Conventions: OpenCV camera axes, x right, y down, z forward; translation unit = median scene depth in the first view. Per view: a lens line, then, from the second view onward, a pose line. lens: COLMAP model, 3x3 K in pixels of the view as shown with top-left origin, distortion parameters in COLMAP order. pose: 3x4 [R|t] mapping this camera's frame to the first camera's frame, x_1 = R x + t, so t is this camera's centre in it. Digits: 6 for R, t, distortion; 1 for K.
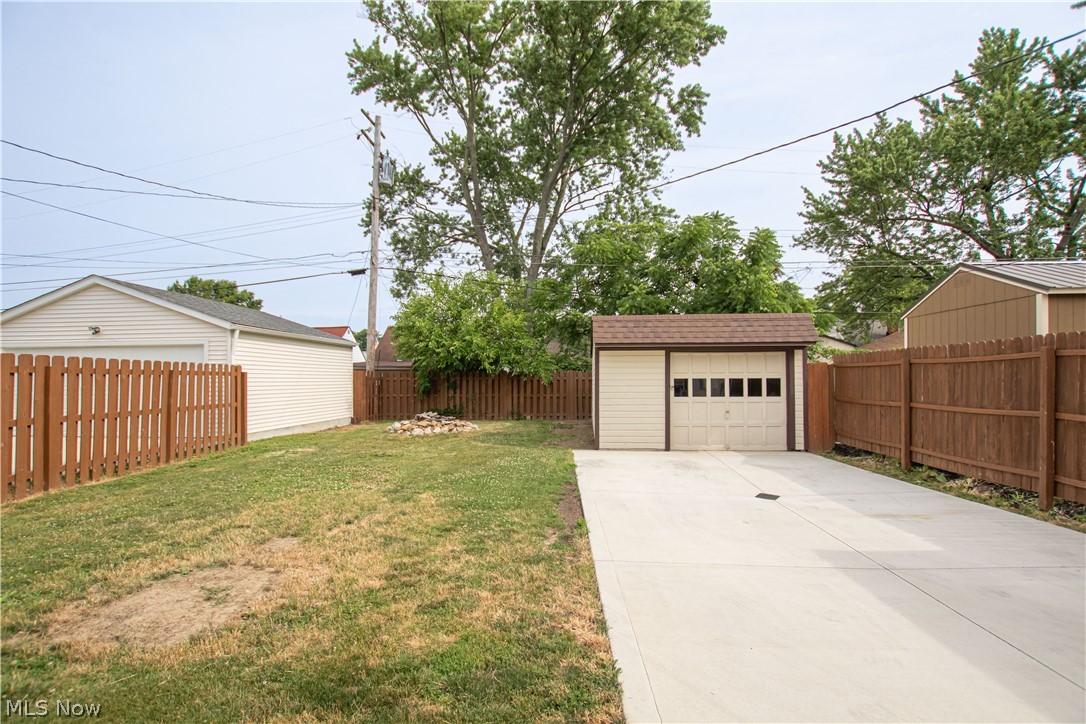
lens RADIAL K [[500.6, 0, 542.2], [0, 500.6, 373.5], [0, 0, 1]] dist [-0.028724, 0.001934]
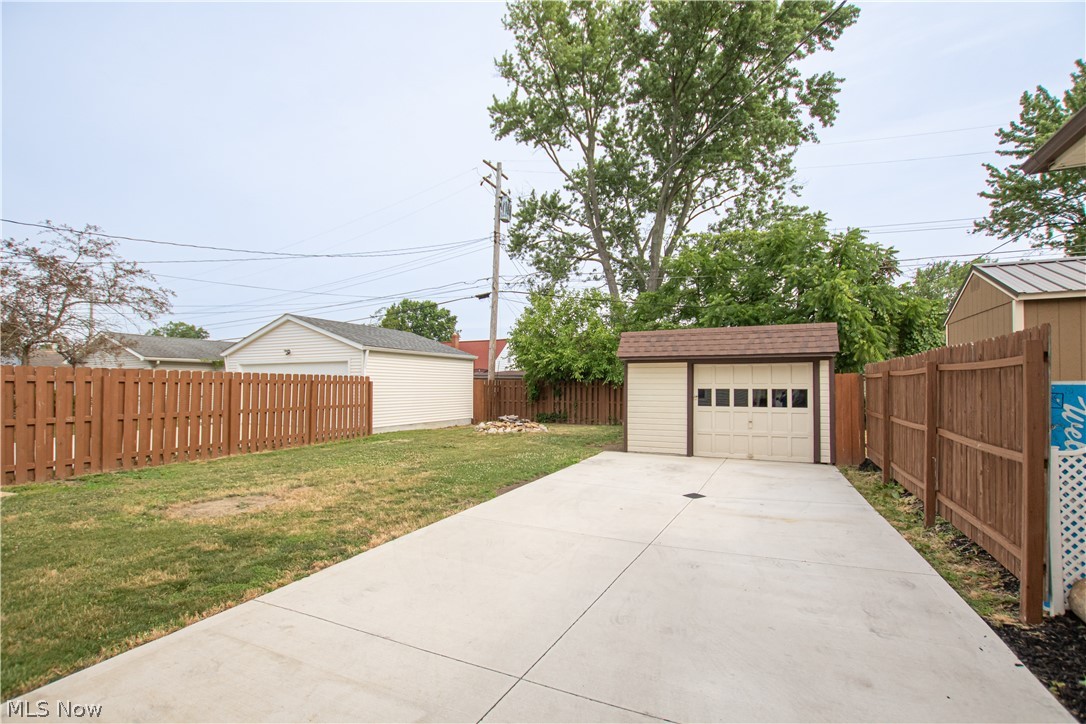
lens RADIAL K [[500.6, 0, 542.2], [0, 500.6, 373.5], [0, 0, 1]] dist [-0.028724, 0.001934]
pose [[0.934727, -0.002798, -0.355356, 0.189477], [-0.002030, 0.999911, -0.013214, -0.004358], [0.355361, 0.013073, 0.934638, -0.062304]]
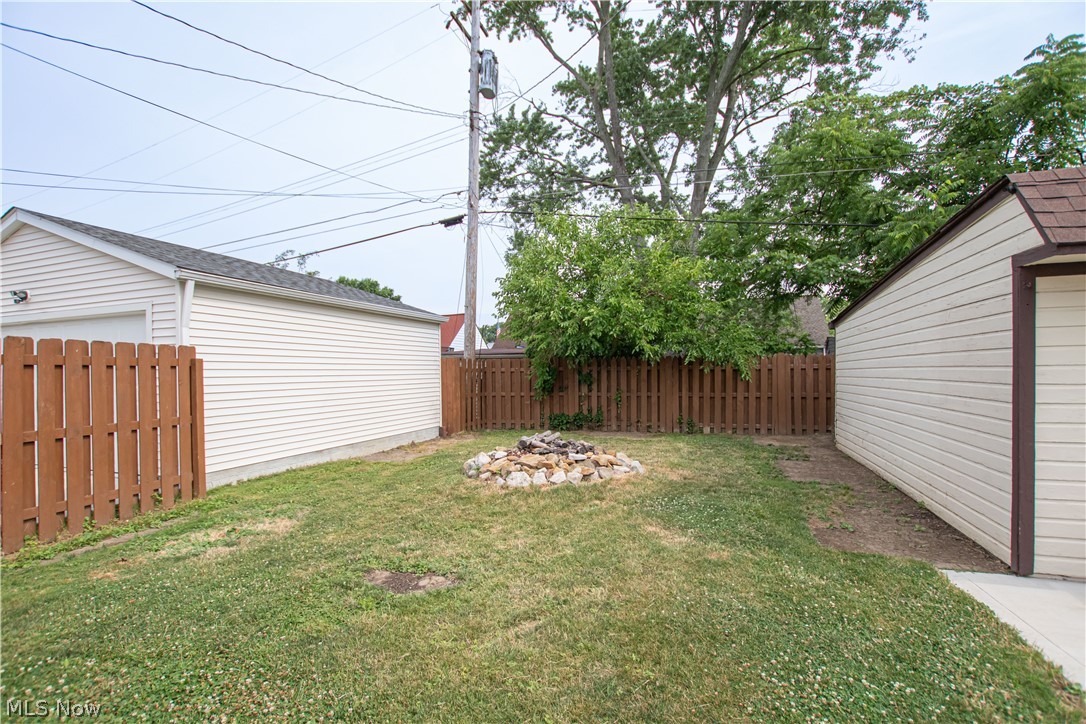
lens RADIAL K [[500.6, 0, 542.2], [0, 500.6, 373.5], [0, 0, 1]] dist [-0.028724, 0.001934]
pose [[0.966845, -0.007391, -0.255258, -0.067131], [0.011928, 0.999797, 0.016231, 0.005142], [0.255086, -0.018737, 0.966737, 0.349092]]
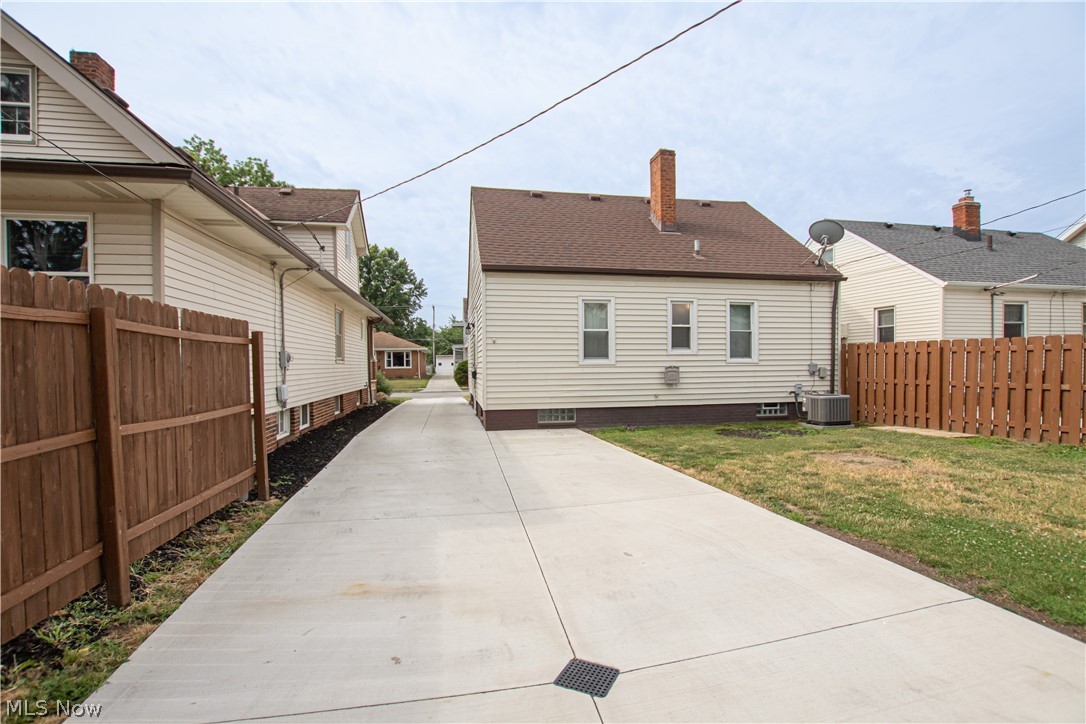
lens RADIAL K [[500.6, 0, 542.2], [0, 500.6, 373.5], [0, 0, 1]] dist [-0.028724, 0.001934]
pose [[-0.964258, 0.019568, -0.264242, 0.206128], [0.016777, 0.999777, 0.012815, 0.005610], [0.264434, 0.007923, -0.964371, 0.478008]]
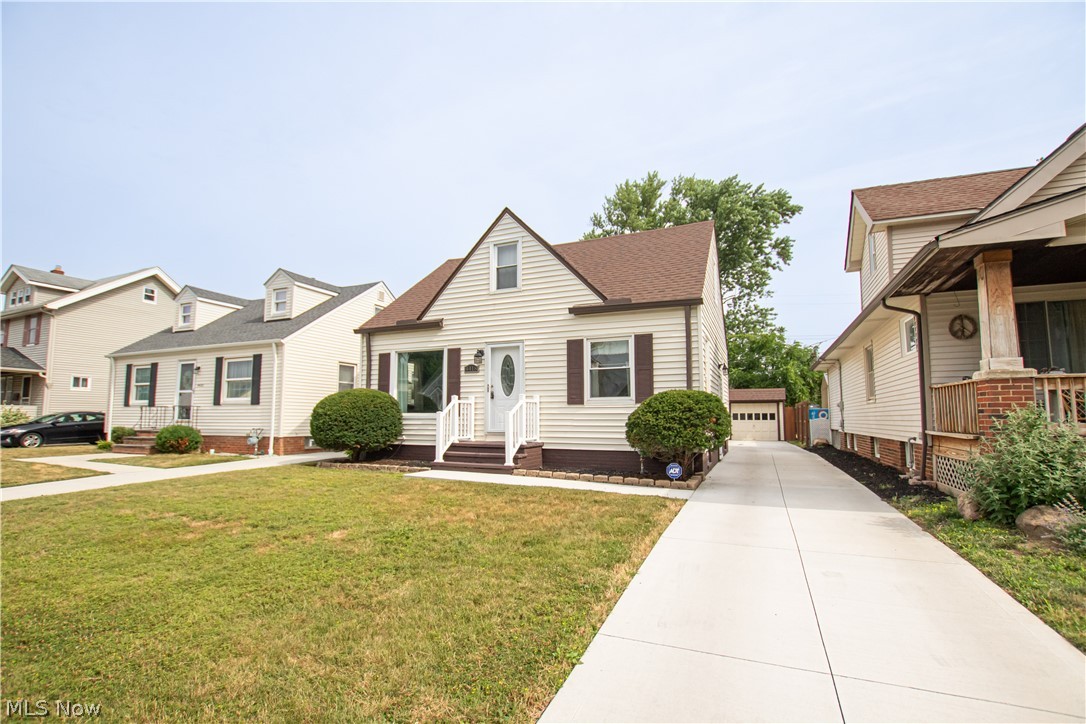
lens RADIAL K [[500.6, 0, 542.2], [0, 500.6, 373.5], [0, 0, 1]] dist [-0.028724, 0.001934]
pose [[0.946627, -0.021482, -0.321615, 0.092439], [-0.005102, 0.996653, -0.081589, 0.012131], [0.322291, 0.078875, 0.943349, -1.063109]]
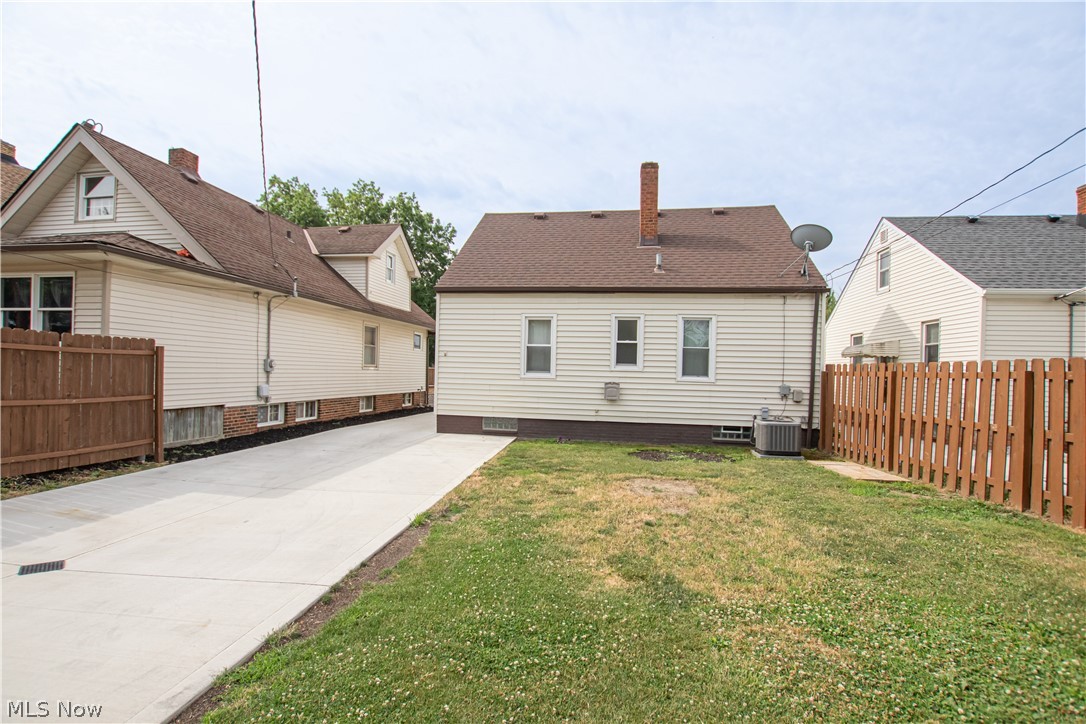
lens RADIAL K [[500.6, 0, 542.2], [0, 500.6, 373.5], [0, 0, 1]] dist [-0.028724, 0.001934]
pose [[-0.996573, -0.018306, 0.080665, -0.067405], [-0.018802, 0.999809, -0.005395, 0.001499], [-0.080551, -0.006894, -0.996727, 0.545803]]
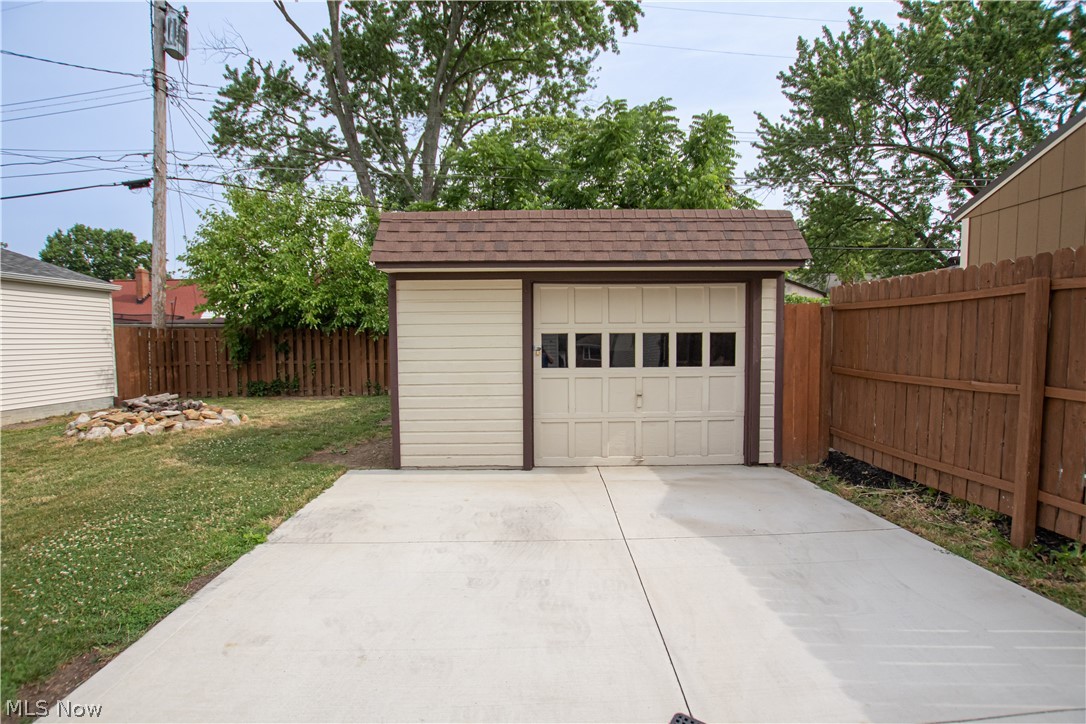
lens RADIAL K [[500.6, 0, 542.2], [0, 500.6, 373.5], [0, 0, 1]] dist [-0.028724, 0.001934]
pose [[0.995491, -0.010486, 0.094274, 0.122187], [0.003165, 0.996989, 0.077472, 0.006334], [-0.094803, -0.076825, 0.992527, 0.267761]]
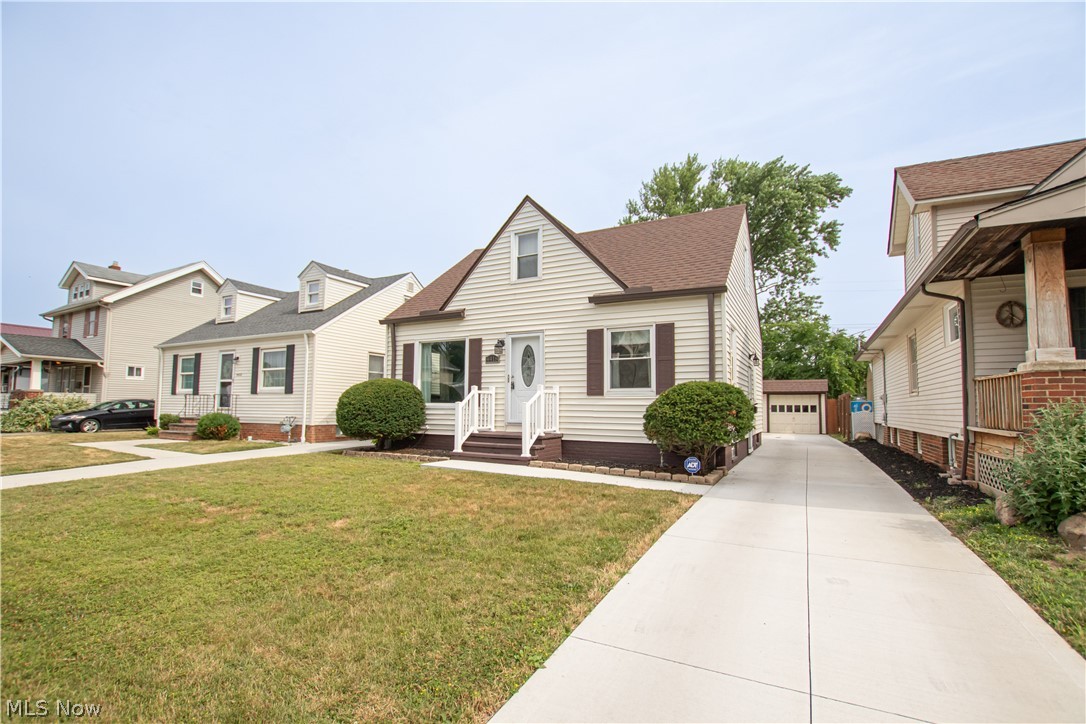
lens RADIAL K [[500.6, 0, 542.2], [0, 500.6, 373.5], [0, 0, 1]] dist [-0.028724, 0.001934]
pose [[0.918526, -0.012320, -0.395168, 0.111410], [-0.012692, 0.998080, -0.060619, 0.010653], [0.395156, 0.060695, 0.916607, -1.048101]]
